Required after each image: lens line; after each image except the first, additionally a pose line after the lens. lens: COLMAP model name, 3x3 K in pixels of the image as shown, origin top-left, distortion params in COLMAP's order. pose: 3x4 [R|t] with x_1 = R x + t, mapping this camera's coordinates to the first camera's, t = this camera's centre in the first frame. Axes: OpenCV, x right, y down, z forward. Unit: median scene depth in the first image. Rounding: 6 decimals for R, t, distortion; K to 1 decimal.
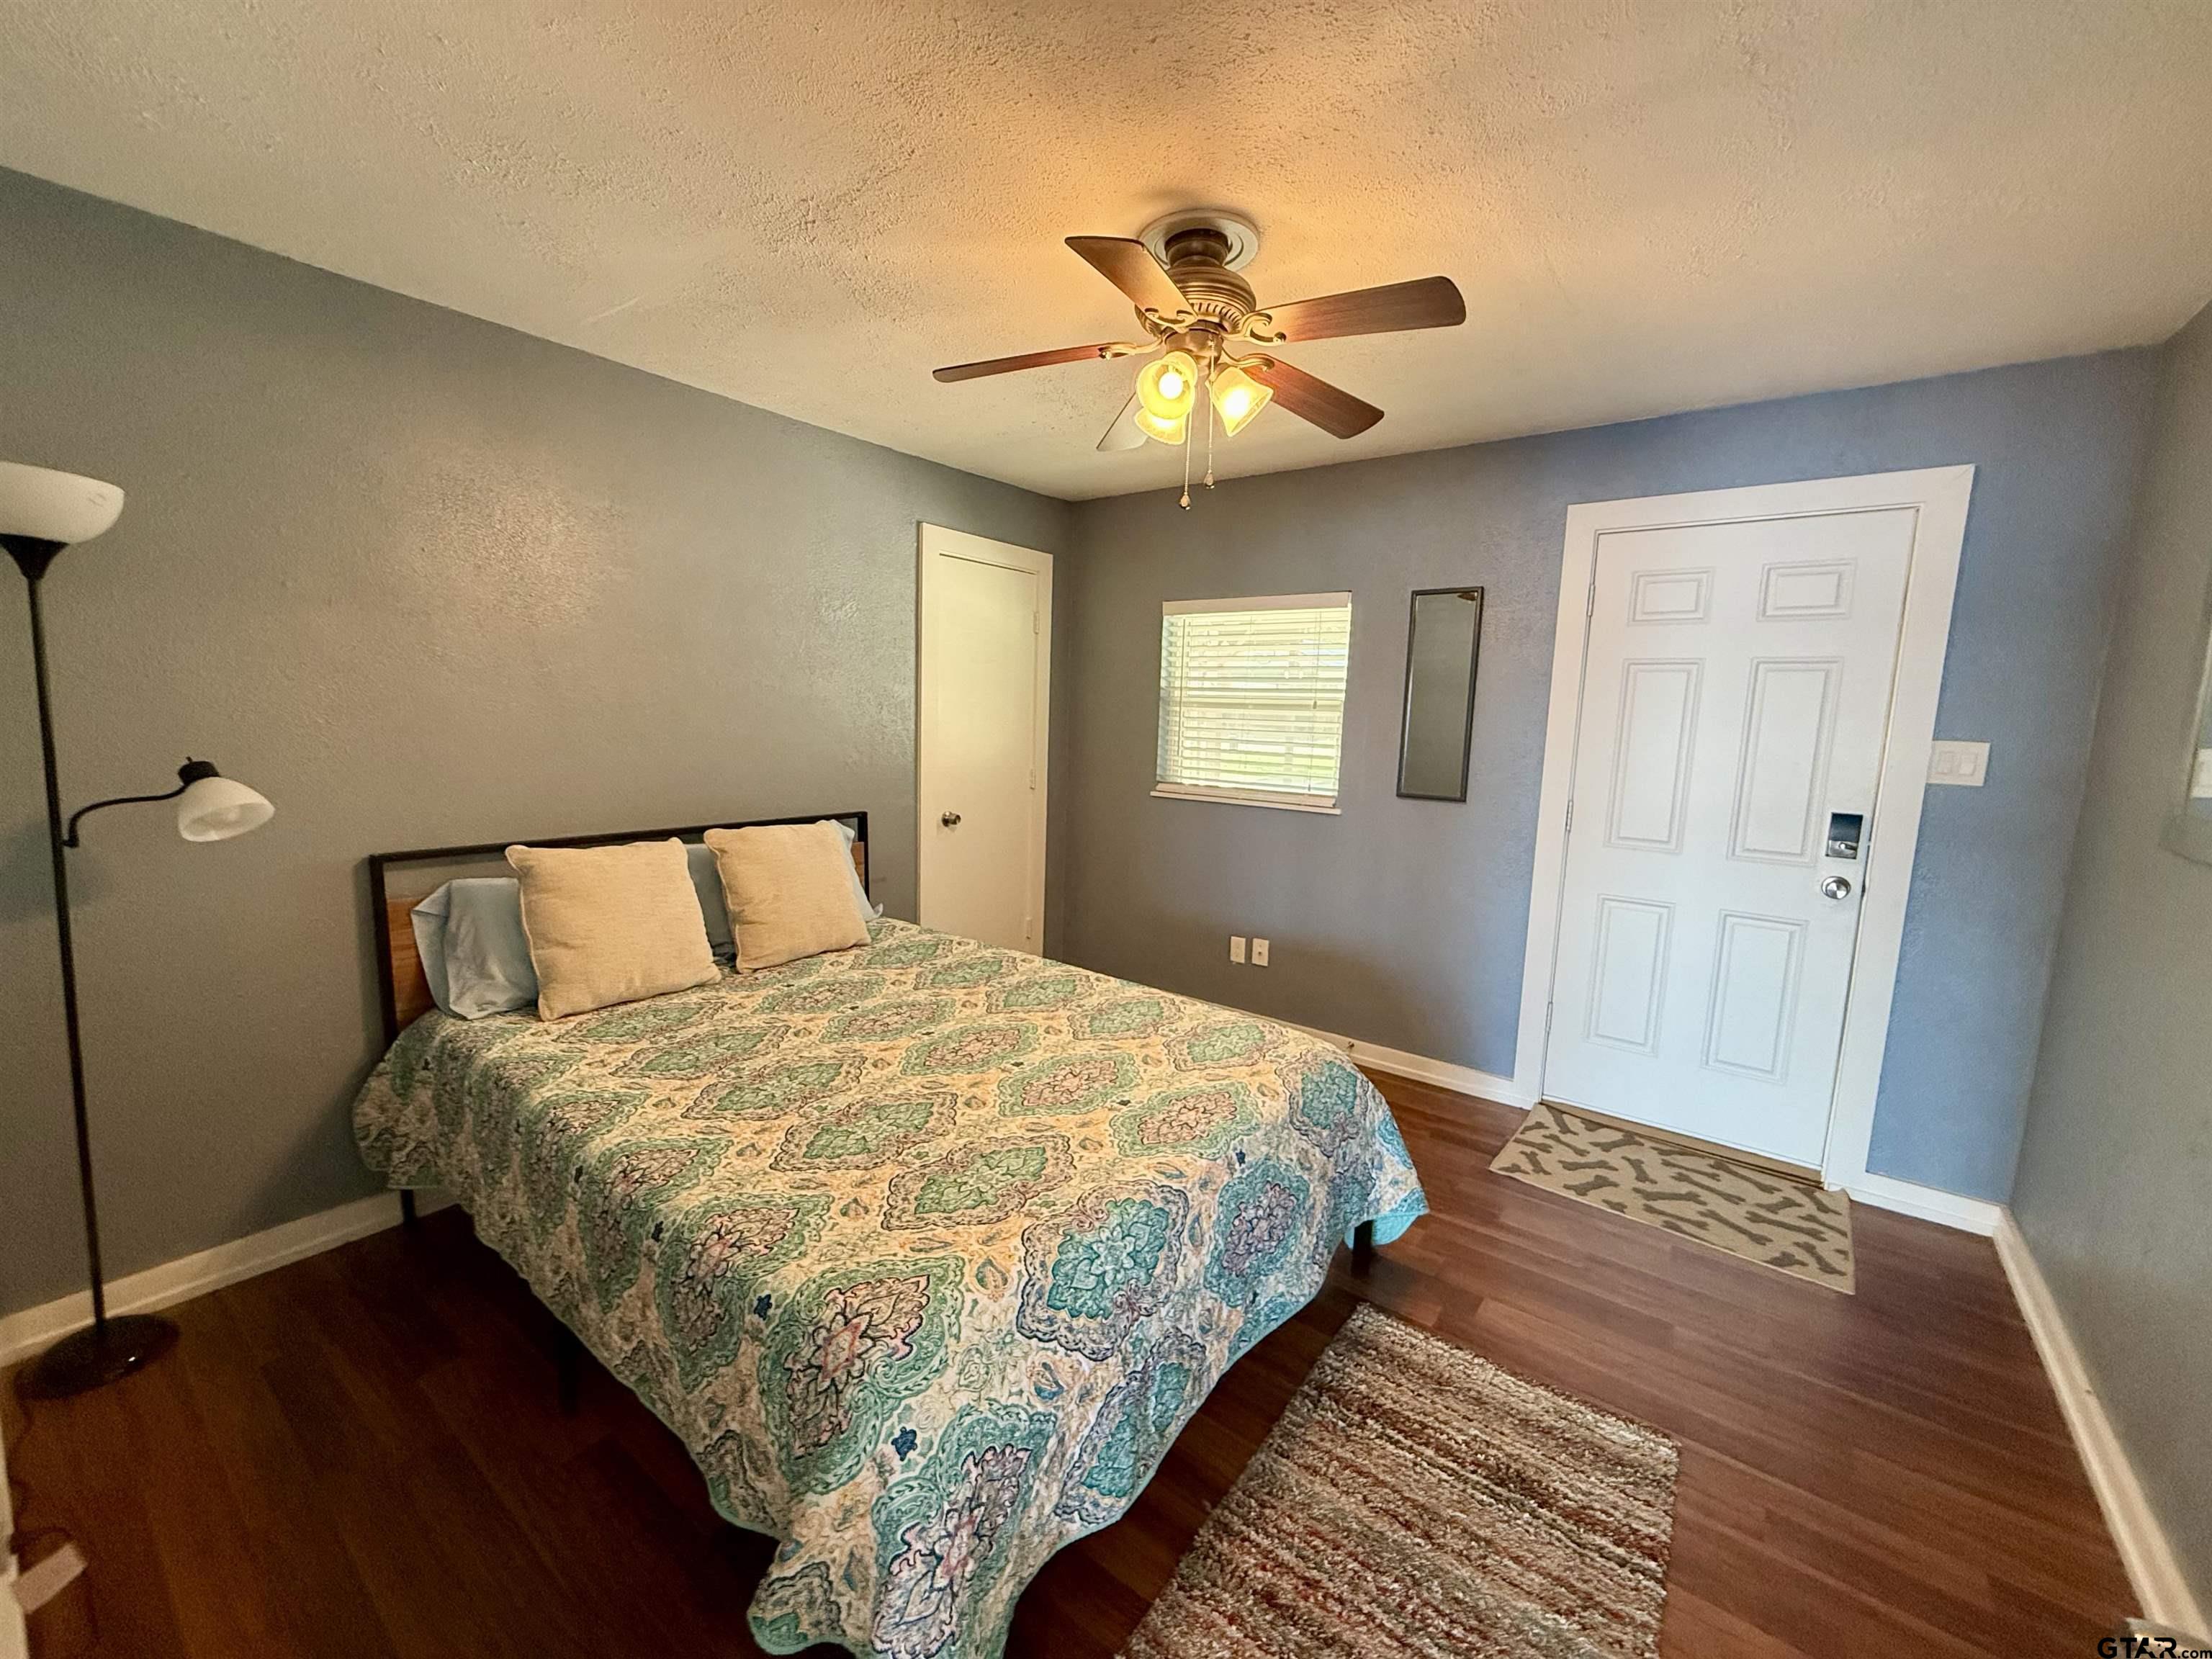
lens RADIAL K [[886.6, 0, 1098.4], [0, 886.6, 827.7], [0, 0, 1]] dist [0.000949, -0.000238]
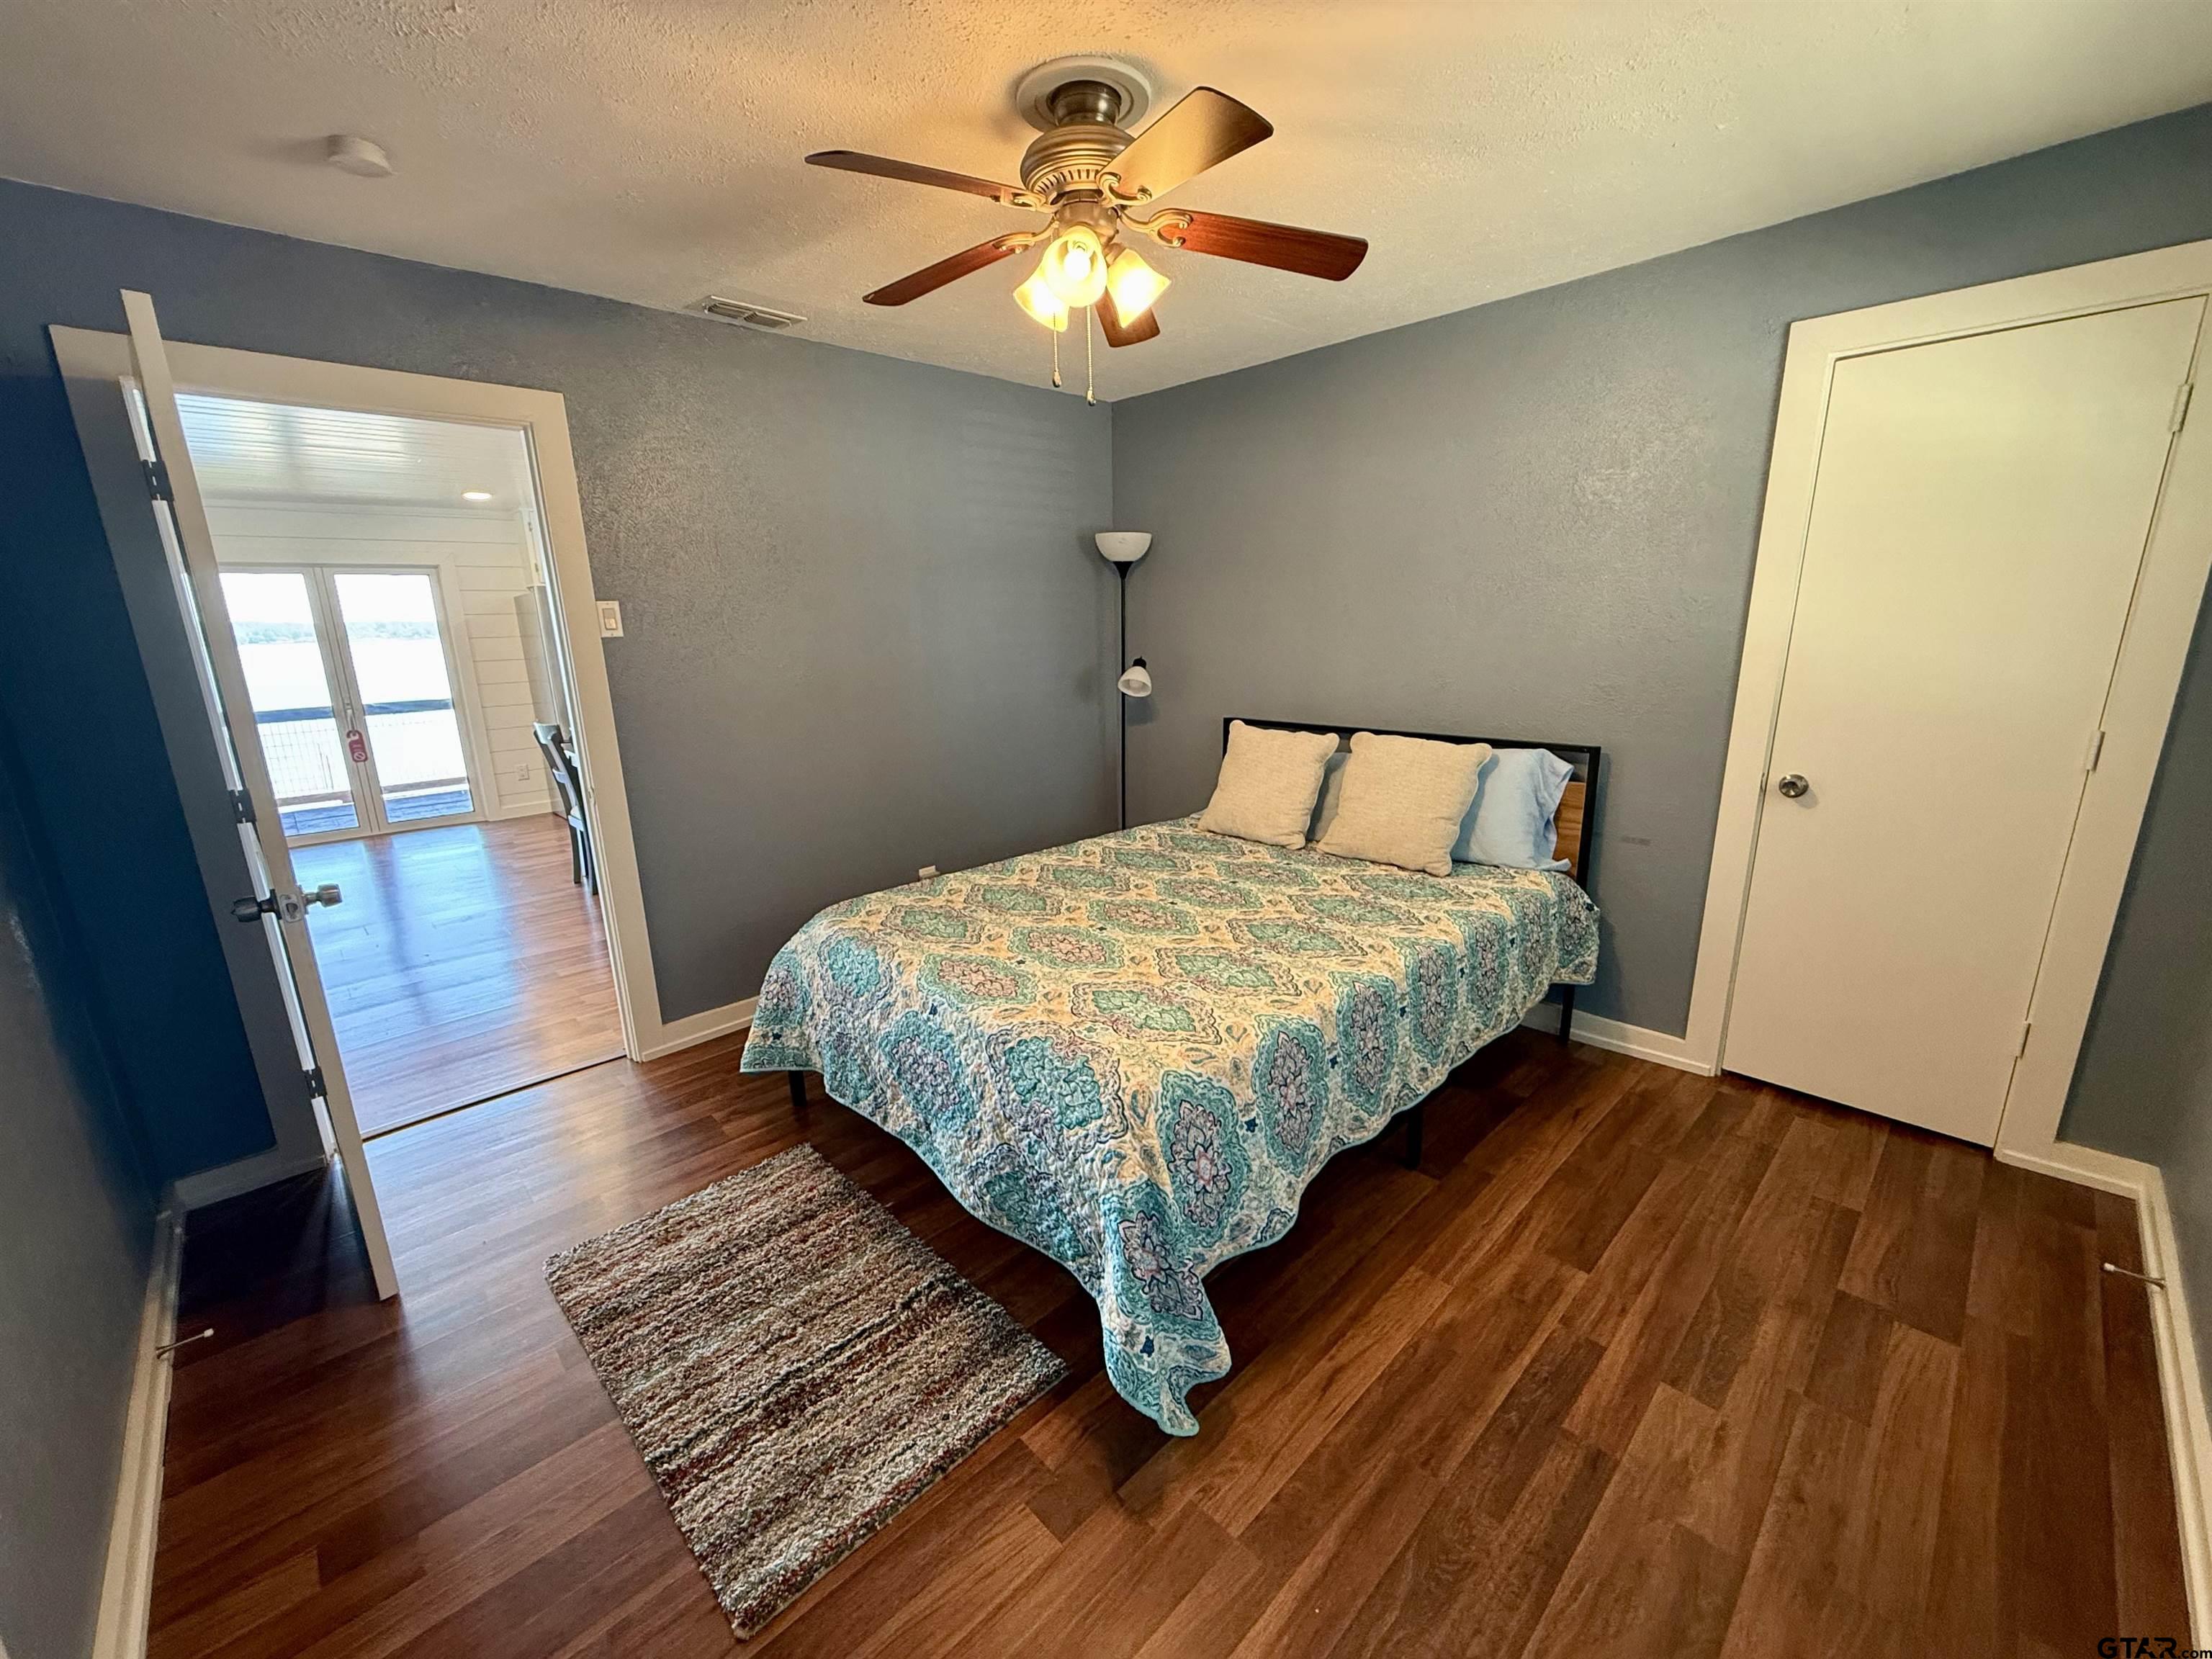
lens RADIAL K [[886.6, 0, 1098.4], [0, 886.6, 827.7], [0, 0, 1]] dist [0.000949, -0.000238]
pose [[-0.159528, 0.201428, -0.966425, 1.030767], [-0.112942, 0.968810, 0.220569, -0.126356], [0.980711, 0.144337, -0.131803, 1.126930]]
